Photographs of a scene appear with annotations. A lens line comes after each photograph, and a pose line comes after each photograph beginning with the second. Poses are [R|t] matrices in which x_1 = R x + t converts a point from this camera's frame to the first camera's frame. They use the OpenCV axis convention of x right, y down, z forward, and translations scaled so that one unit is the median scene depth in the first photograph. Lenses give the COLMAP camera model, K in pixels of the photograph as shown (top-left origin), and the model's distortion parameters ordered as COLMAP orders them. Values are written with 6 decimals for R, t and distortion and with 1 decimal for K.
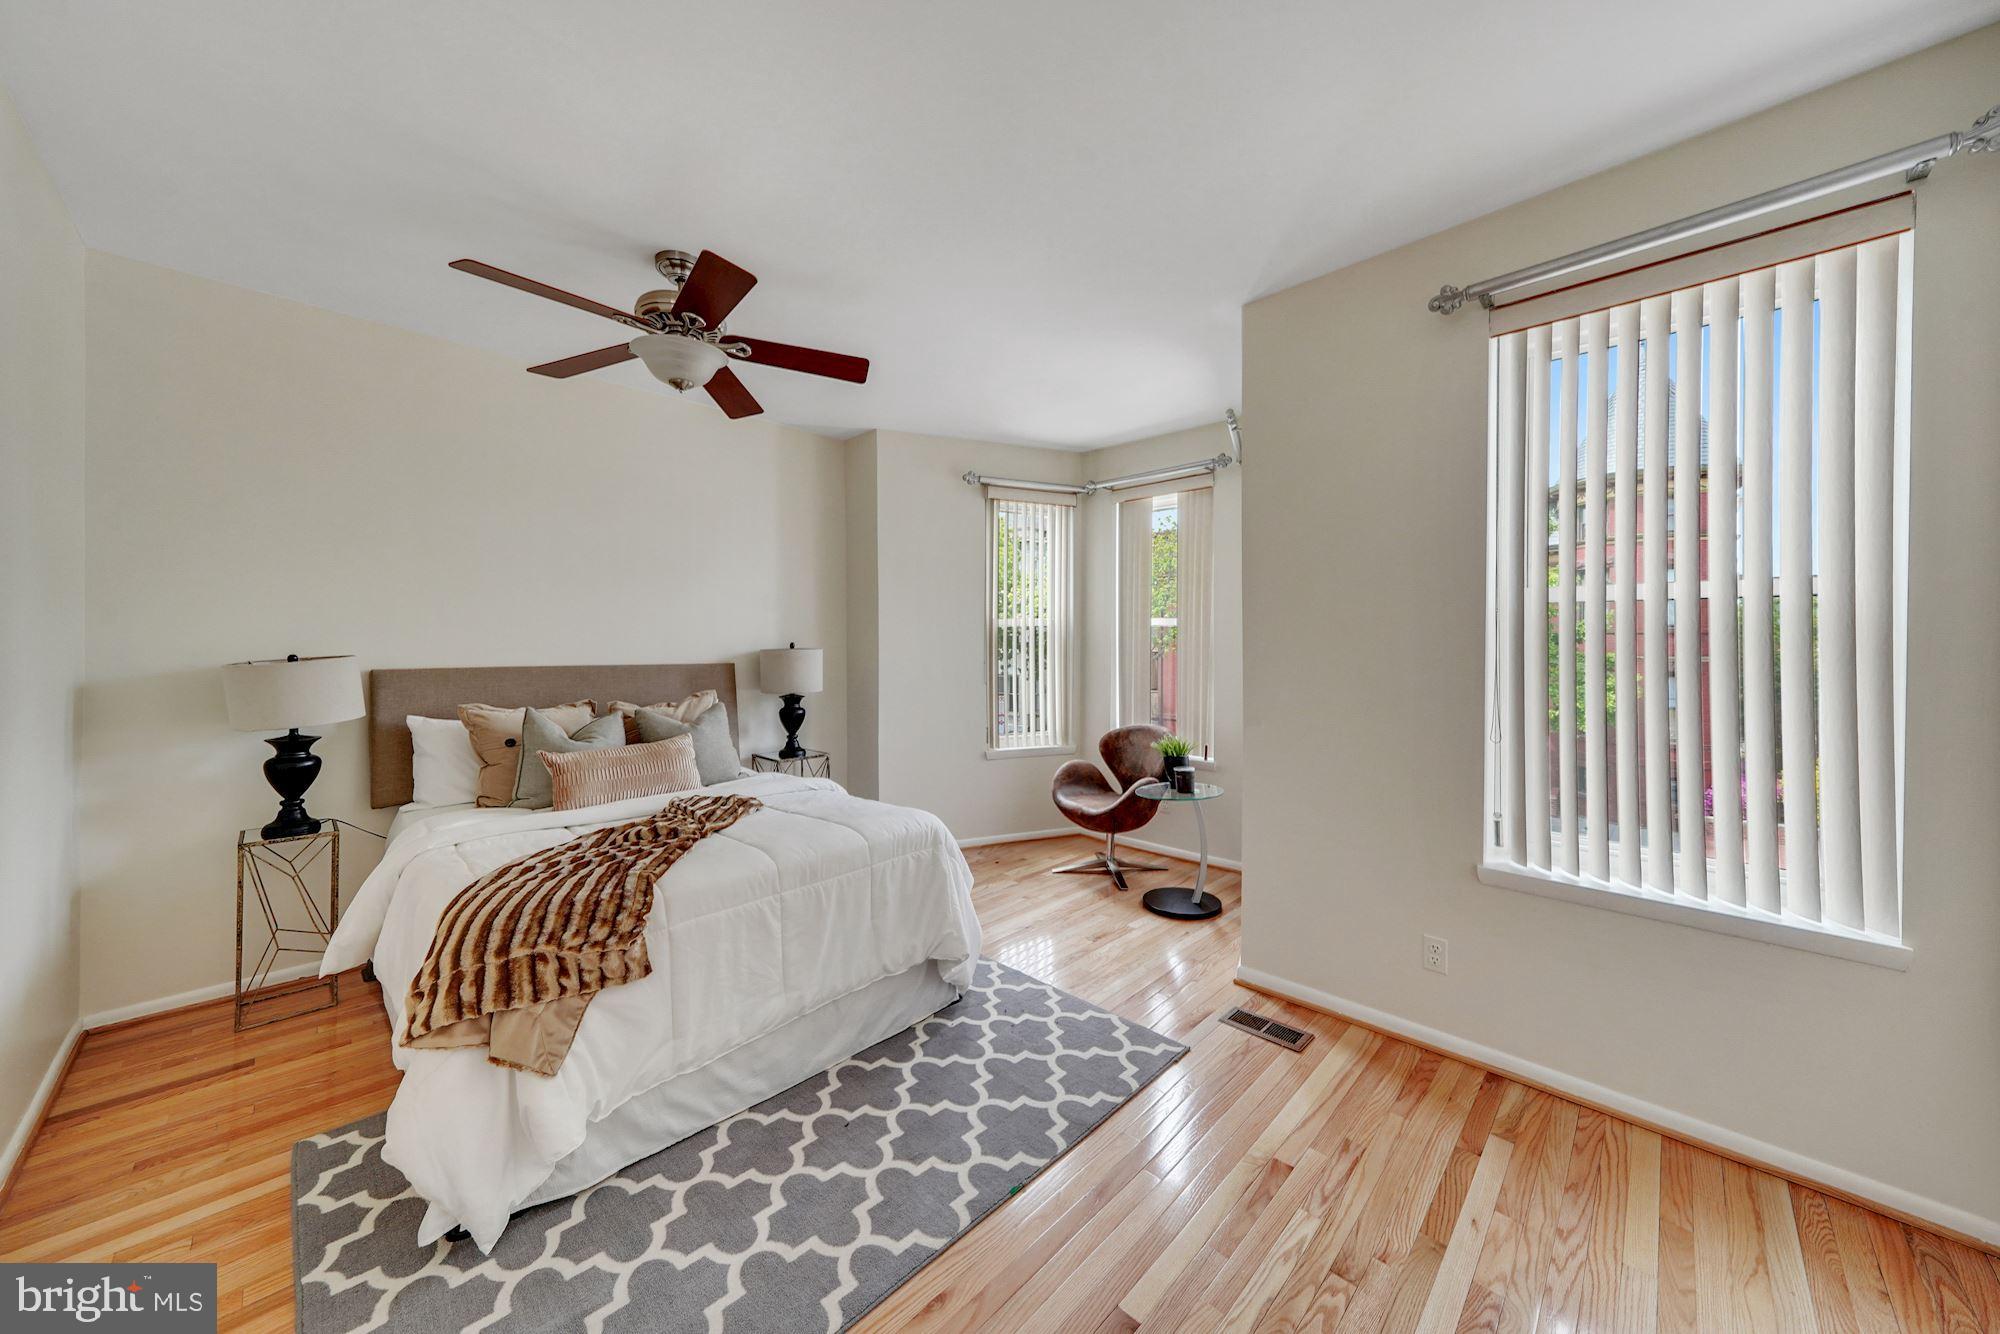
lens RADIAL K [[702.4, 0, 1003.5], [0, 702.4, 646.8], [0, 0, 1]] dist [0.000777, 0.000162]
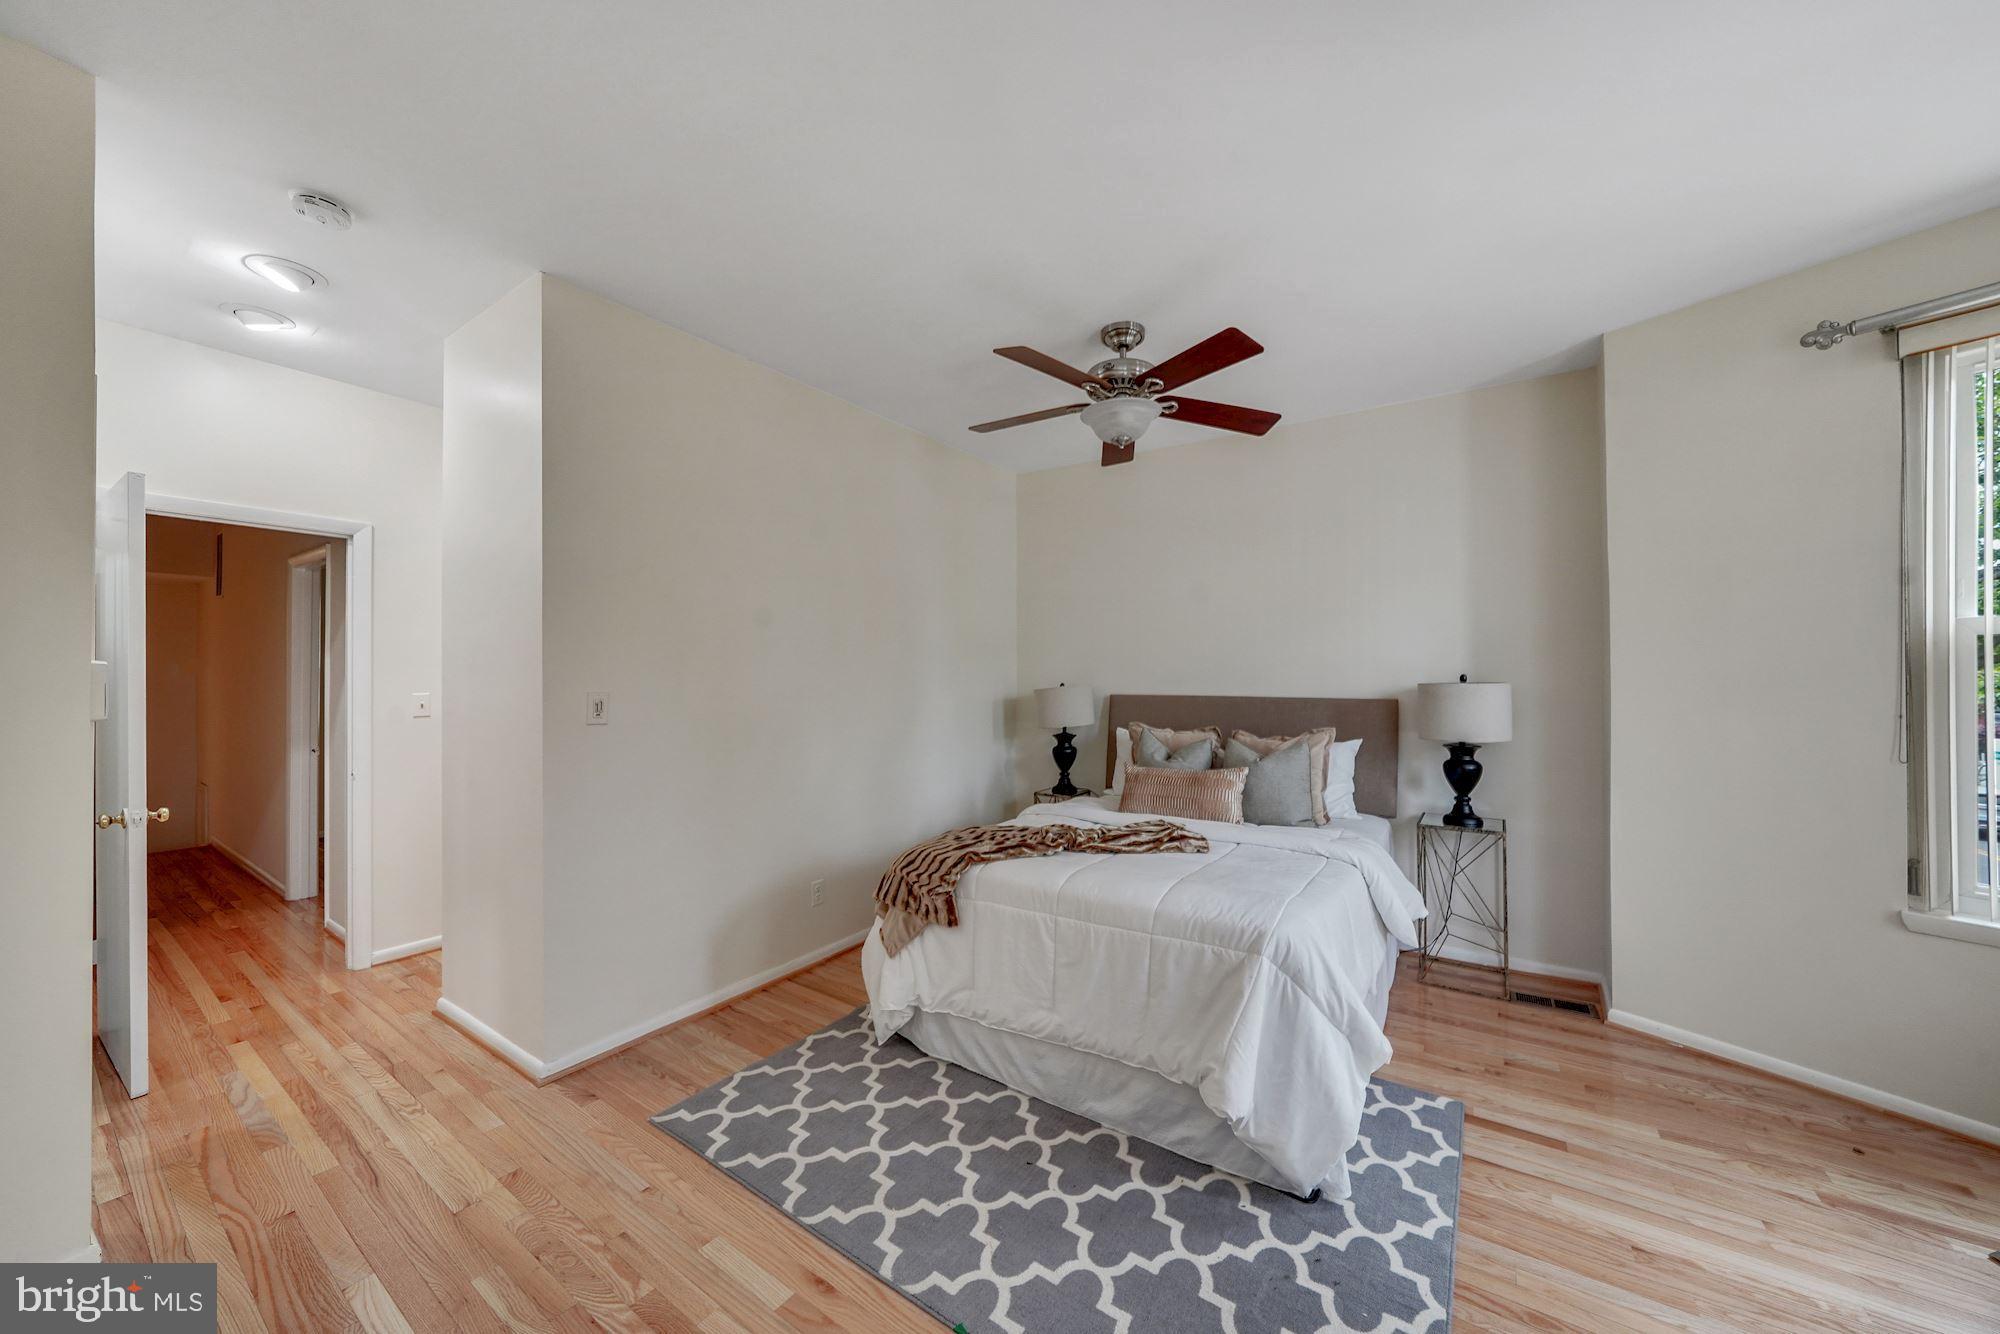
lens RADIAL K [[700.0, 0, 1009.5], [0, 700.0, 677.6], [0, 0, 1]] dist [-0.000368, -0.000068]
pose [[0.169089, 0.010581, -0.985544, 0.686538], [0.002881, 0.999933, 0.011230, -0.022371], [0.985597, -0.004738, 0.169047, 0.739852]]
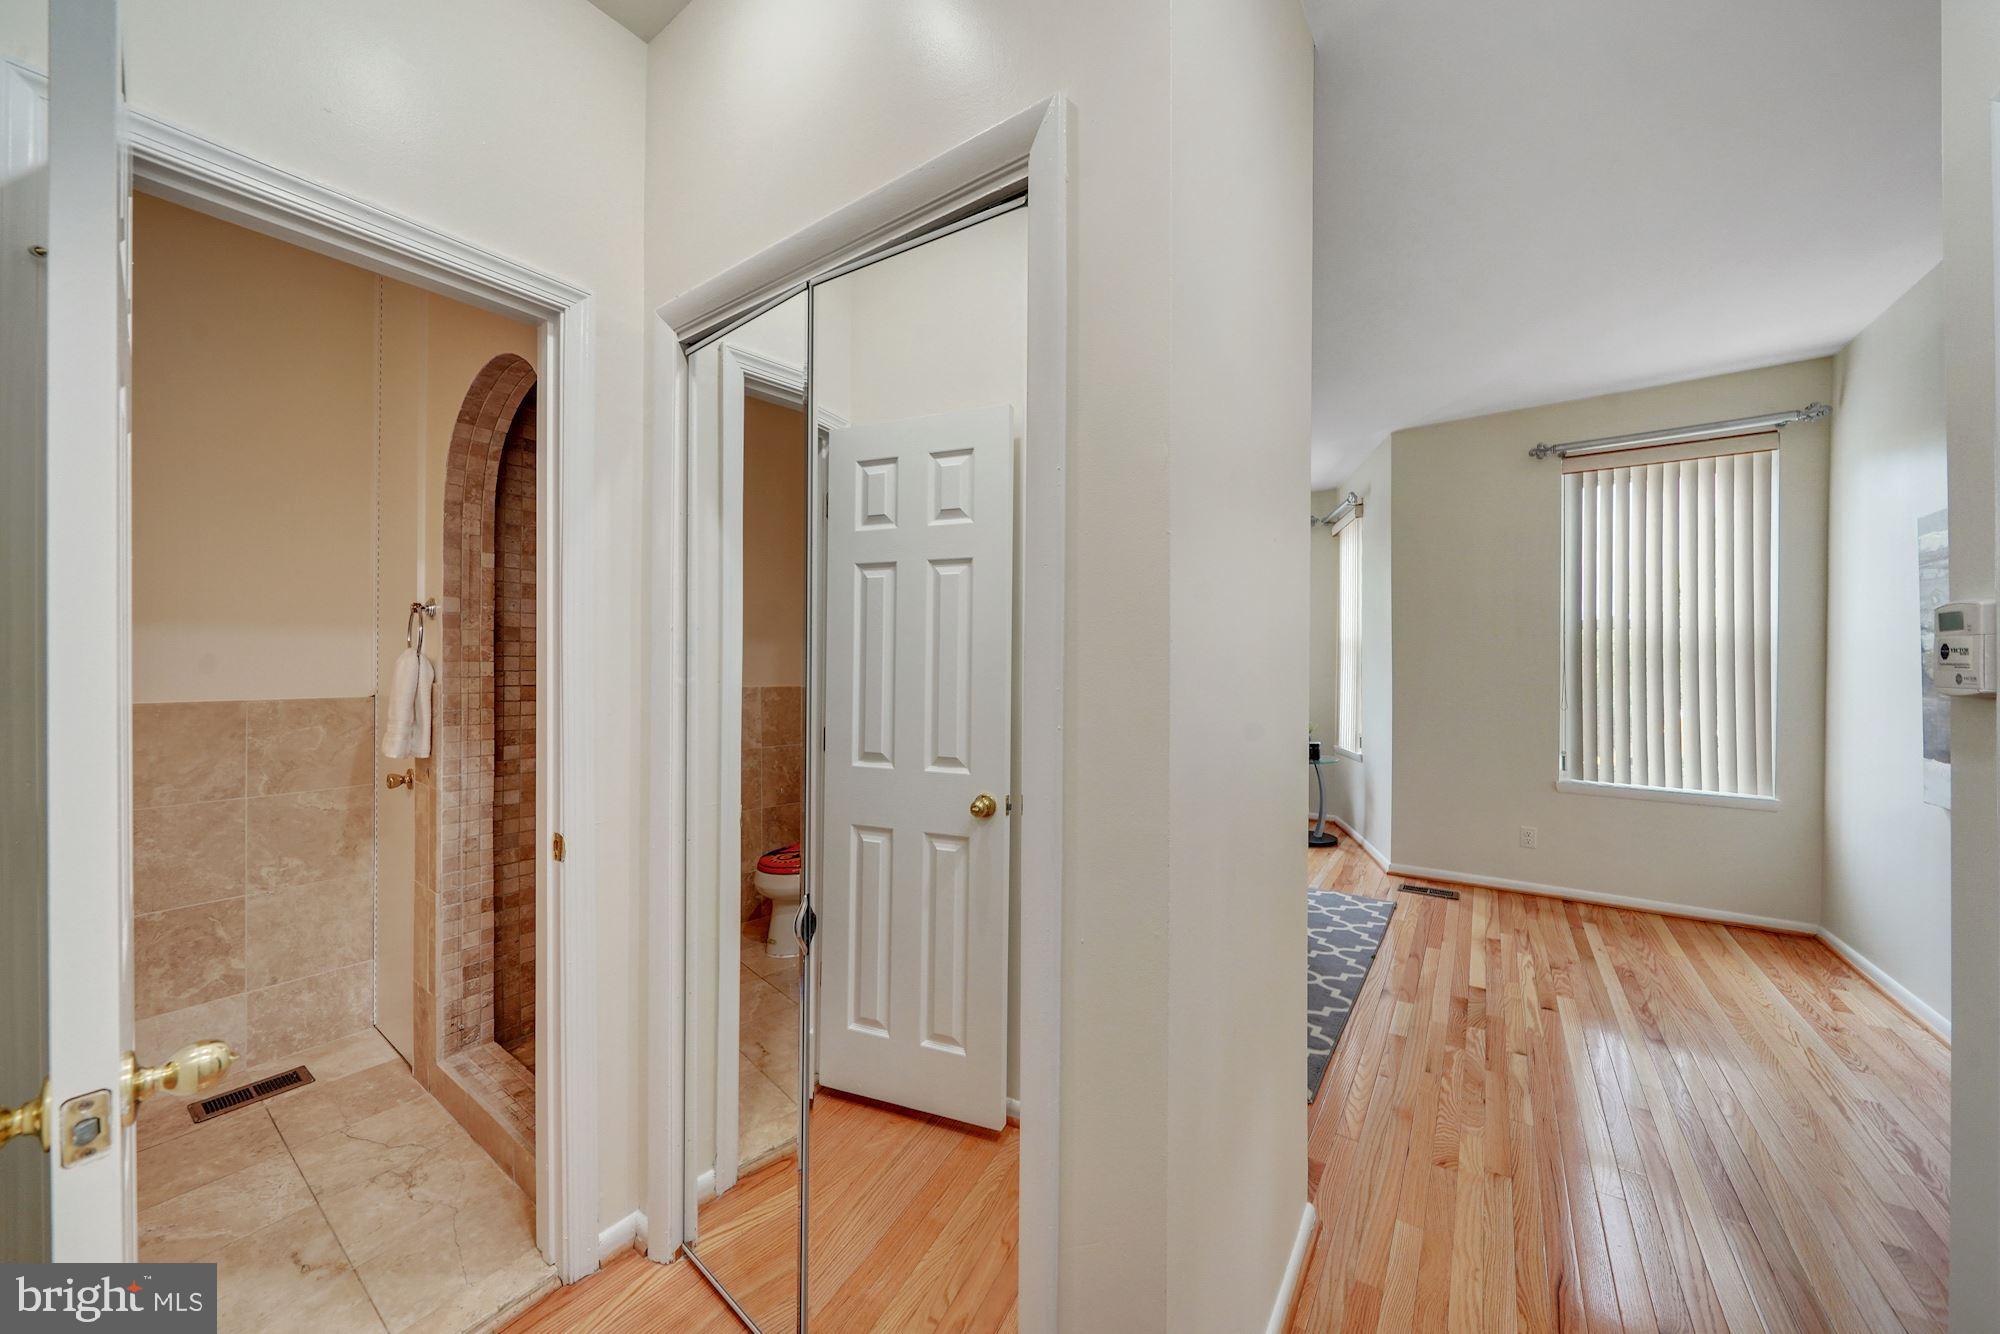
lens RADIAL K [[682.5, 0, 1050.3], [0, 682.5, 661.4], [0, 0, 1]] dist [-0.000791, -0.000072]
pose [[0.982706, 0.010753, 0.184862, -0.891268], [-0.010475, 0.999942, -0.002477, 0.034042], [-0.184878, 0.000497, 0.982761, -0.431216]]
